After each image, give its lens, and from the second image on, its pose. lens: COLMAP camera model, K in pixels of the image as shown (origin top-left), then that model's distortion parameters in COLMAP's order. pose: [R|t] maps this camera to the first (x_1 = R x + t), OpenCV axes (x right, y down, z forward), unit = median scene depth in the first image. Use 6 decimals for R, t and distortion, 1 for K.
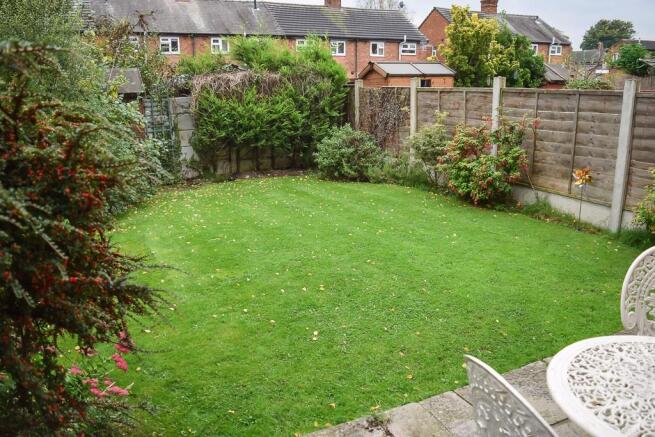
lens RADIAL K [[540.5, 0, 327.5], [0, 540.5, 218.5], [0, 0, 1]] dist [-0.089893, 0.002784]
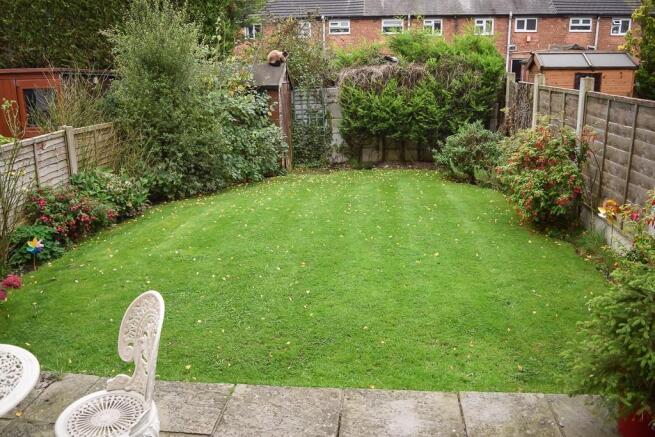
lens RADIAL K [[540.5, 0, 327.5], [0, 540.5, 218.5], [0, 0, 1]] dist [-0.089893, 0.002784]
pose [[0.843075, 0.140114, -0.519223, 0.316971], [-0.117849, 0.990132, 0.075836, -0.045433], [0.524724, -0.002745, 0.851268, 0.064278]]
